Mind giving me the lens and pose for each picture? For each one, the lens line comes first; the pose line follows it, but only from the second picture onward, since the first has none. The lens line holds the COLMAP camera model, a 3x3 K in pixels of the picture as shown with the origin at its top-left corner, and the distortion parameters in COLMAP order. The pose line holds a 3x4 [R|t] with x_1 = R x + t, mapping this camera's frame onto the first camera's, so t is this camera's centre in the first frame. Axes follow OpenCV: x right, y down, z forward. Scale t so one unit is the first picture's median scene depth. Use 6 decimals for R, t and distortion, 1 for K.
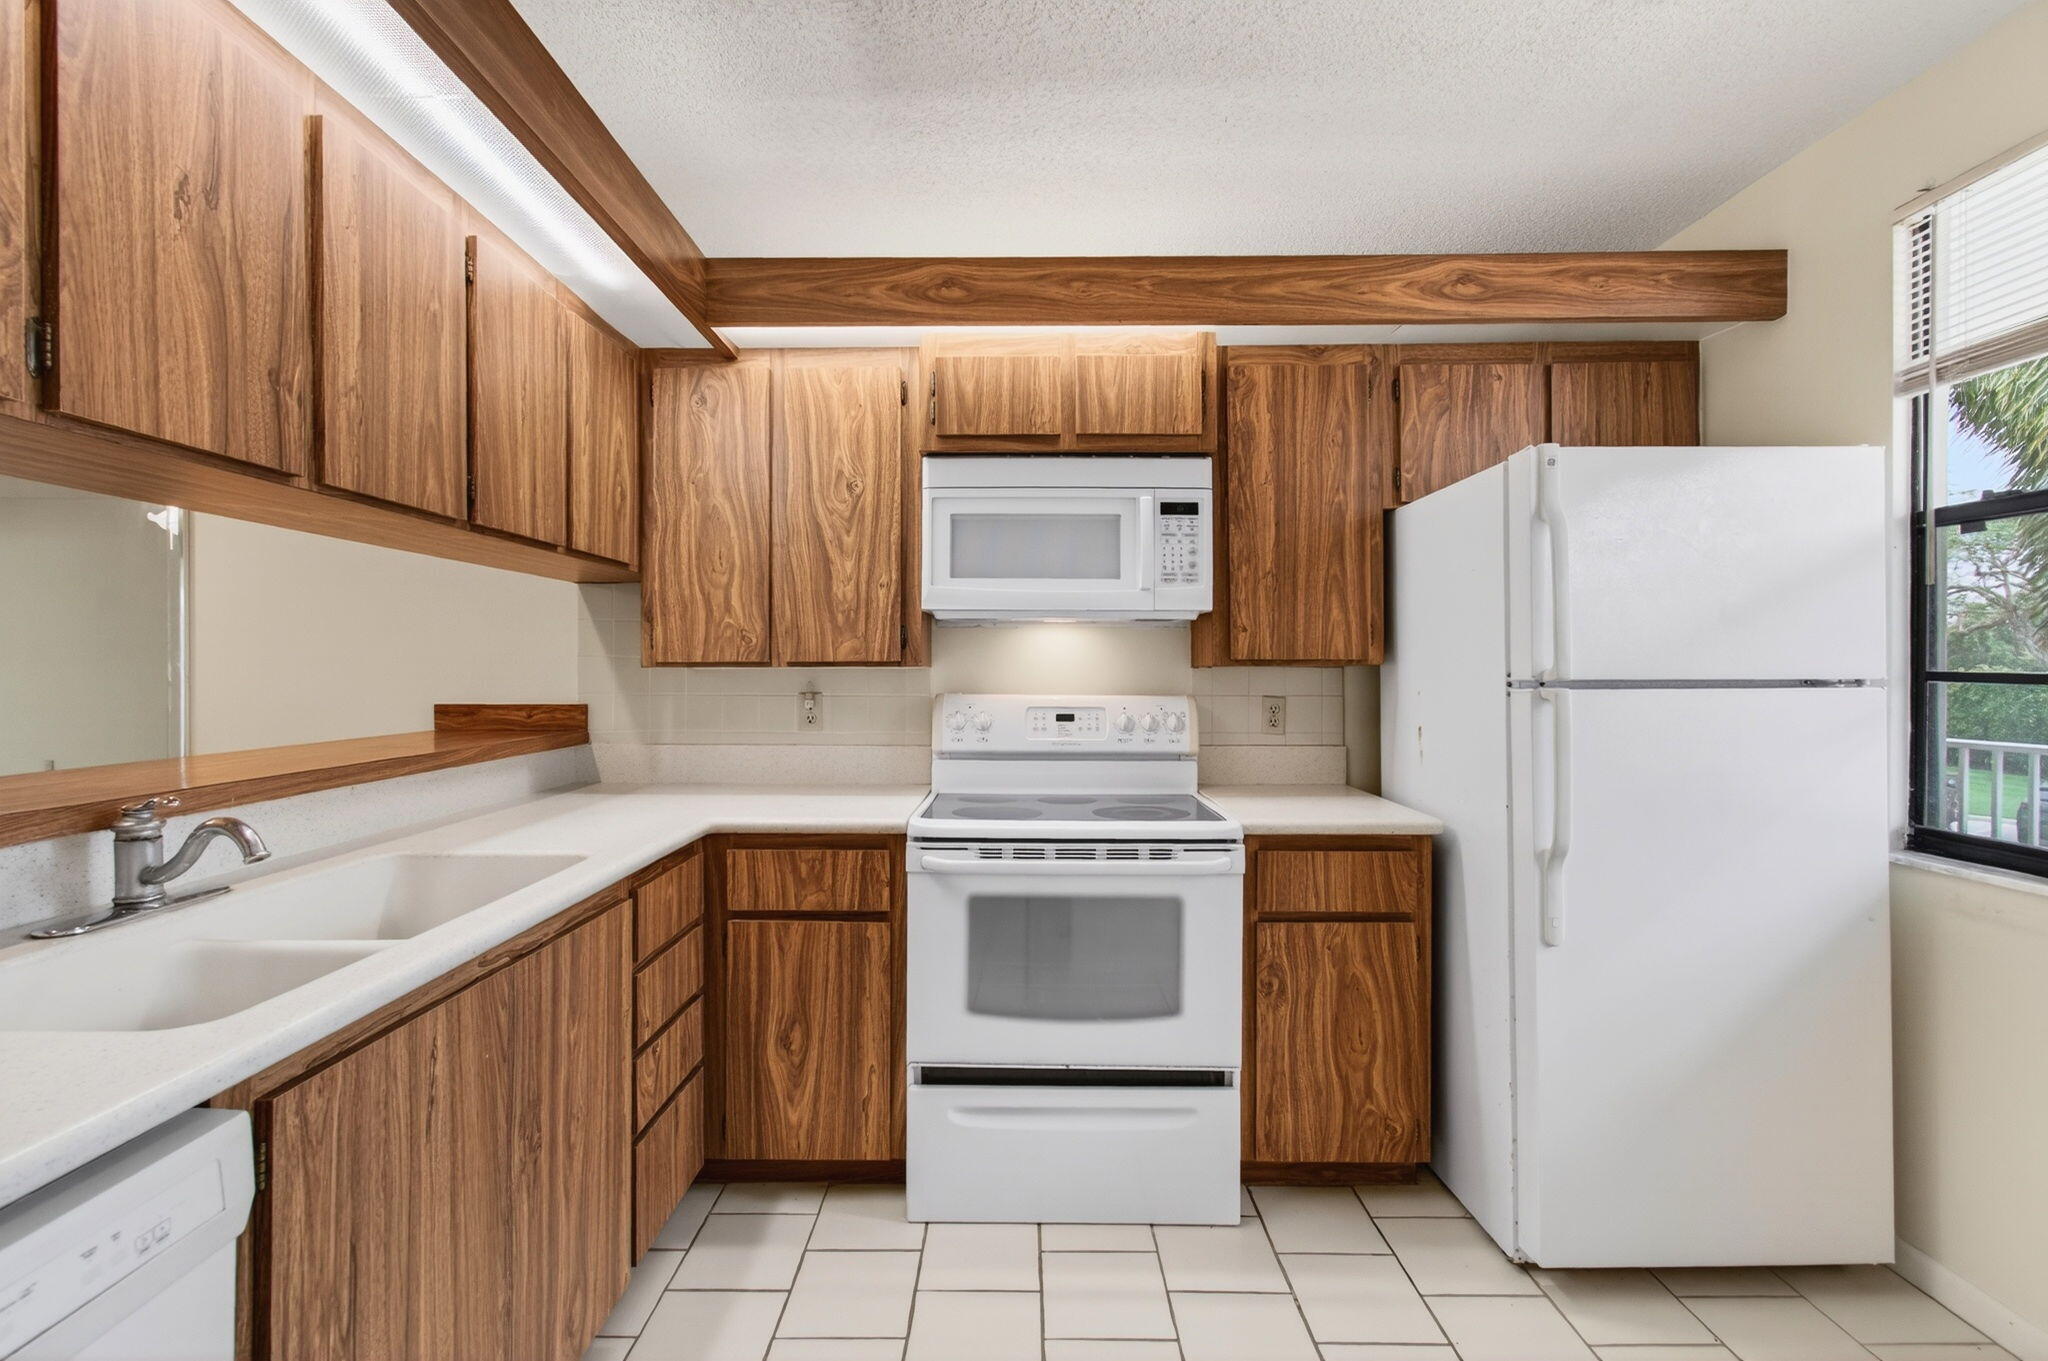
lens RADIAL K [[916.9, 0, 1009.7], [0, 916.9, 676.3], [0, 0, 1]] dist [0.004983, 0.010765]
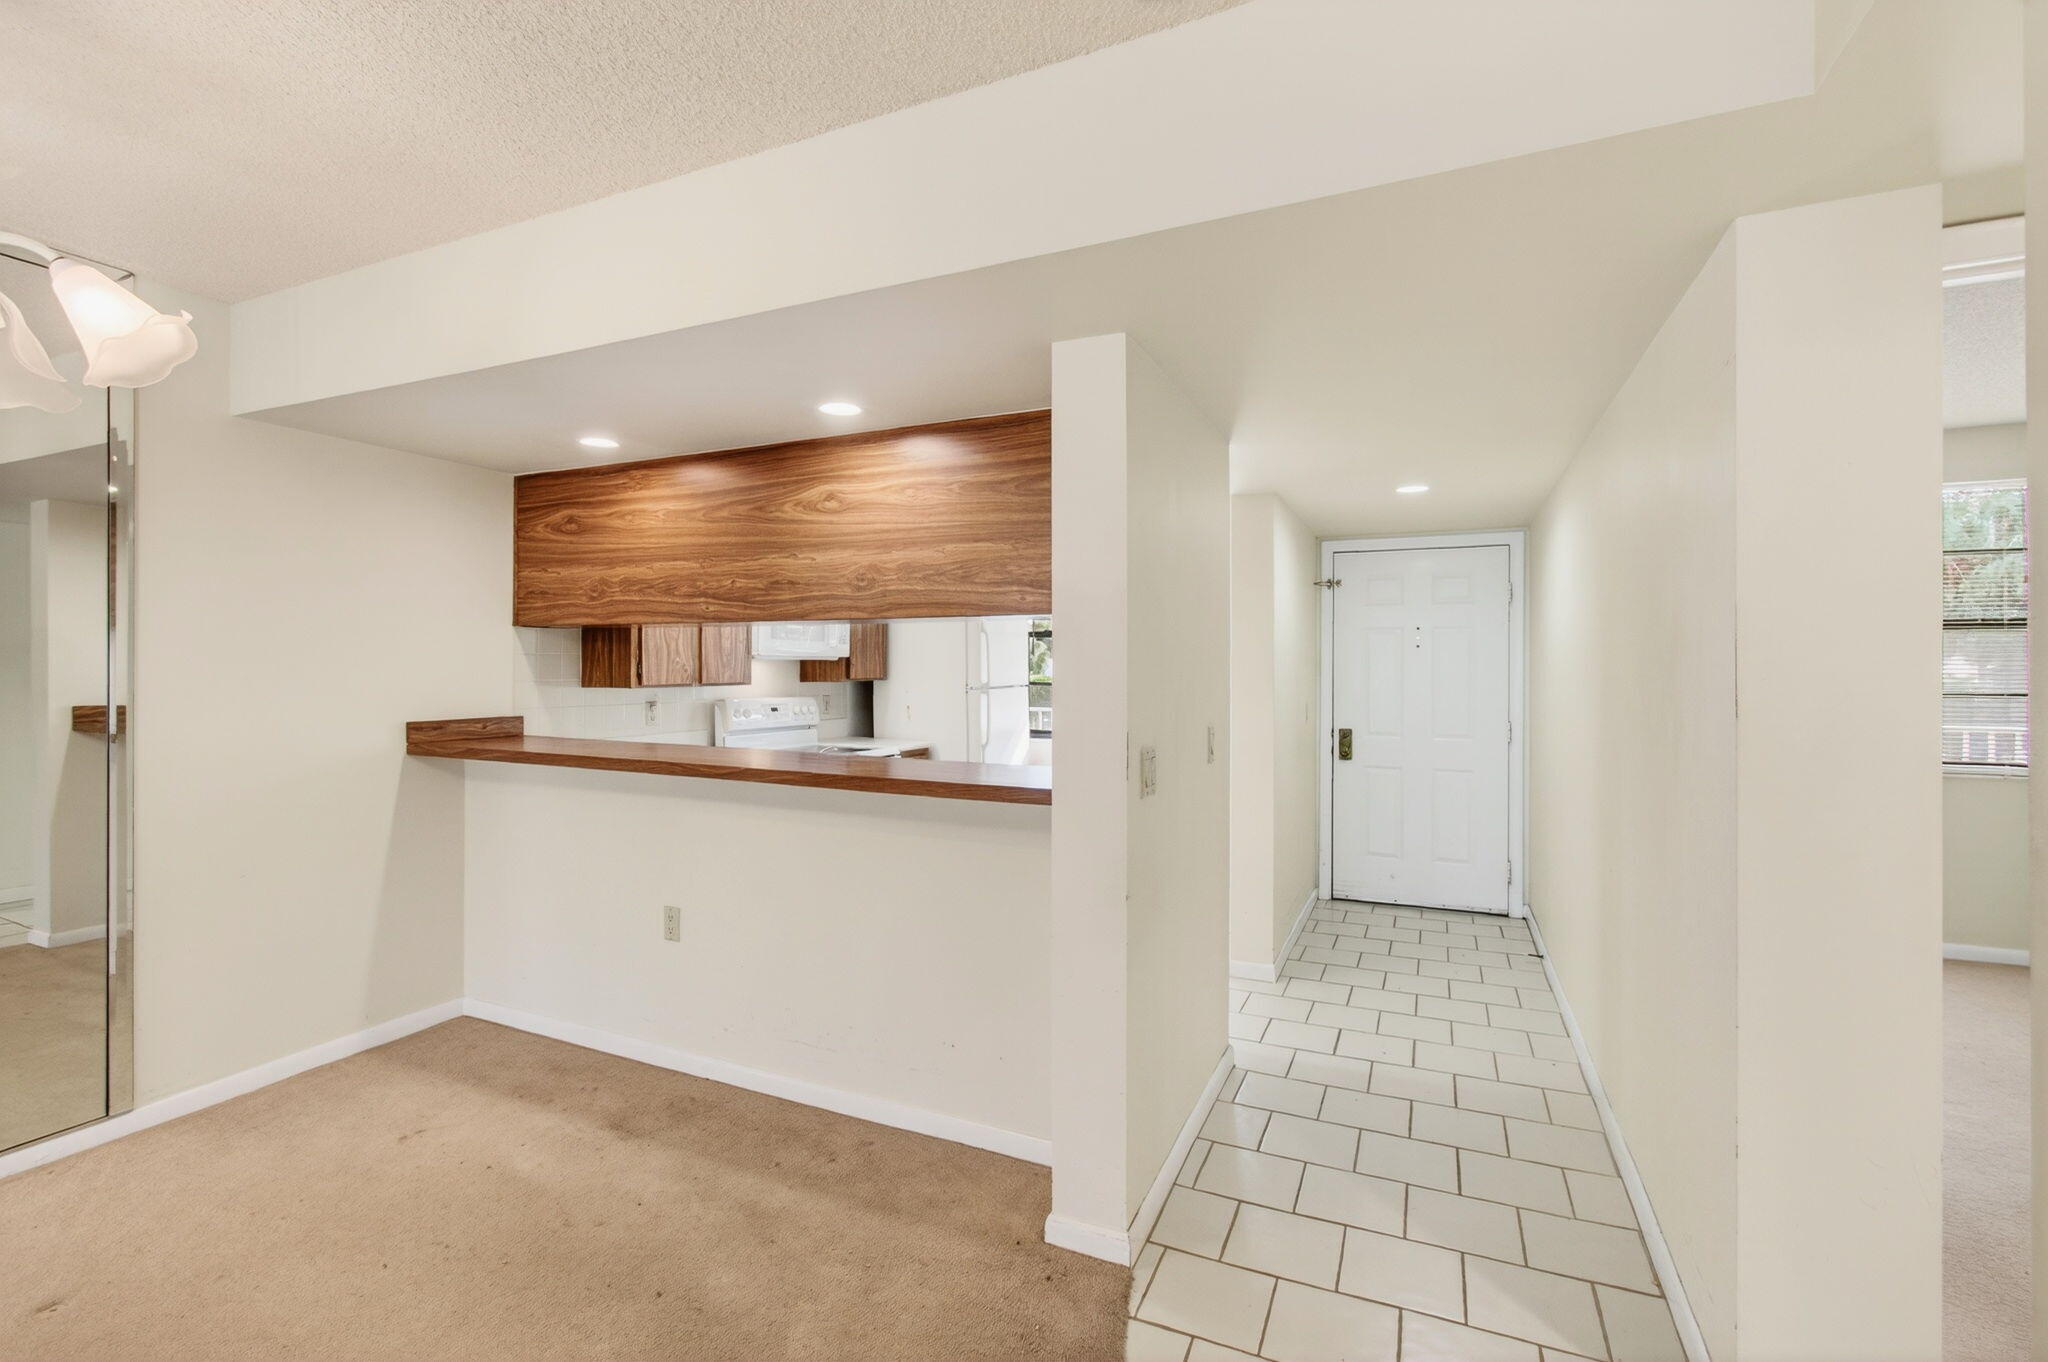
lens RADIAL K [[916.9, 0, 1009.3], [0, 916.9, 674.4], [0, 0, 1]] dist [0.004983, 0.010765]
pose [[0.420150, -0.007930, 0.907420, -1.791862], [0.005083, 0.999967, 0.006385, -0.046695], [-0.907441, 0.001930, 0.420176, -0.293981]]
